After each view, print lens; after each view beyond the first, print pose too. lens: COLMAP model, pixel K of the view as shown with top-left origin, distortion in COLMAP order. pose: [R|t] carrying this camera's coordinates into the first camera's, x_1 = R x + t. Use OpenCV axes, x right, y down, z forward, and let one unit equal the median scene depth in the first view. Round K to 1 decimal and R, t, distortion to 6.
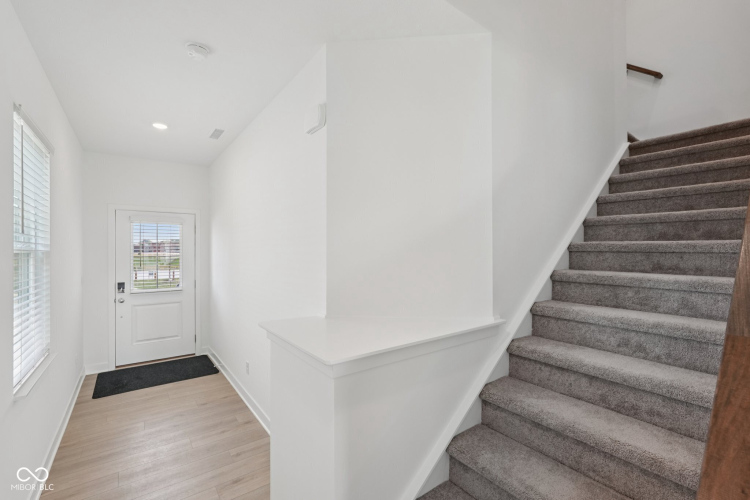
lens RADIAL K [[327.0, 0, 374.2], [0, 327.0, 253.3], [0, 0, 1]] dist [-0.017017, 0.008081]
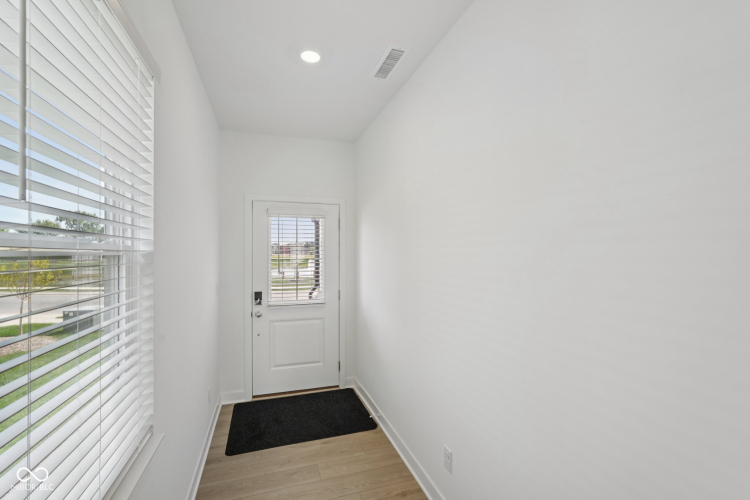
lens RADIAL K [[331.7, 0, 375.3], [0, 331.7, 256.4], [0, 0, 1]] dist [-0.025644, 0.013779]
pose [[0.948937, 0.003797, -0.315442, -0.260480], [-0.002740, 0.999989, 0.003793, -0.001403], [0.315453, -0.002735, 0.948937, 0.332231]]
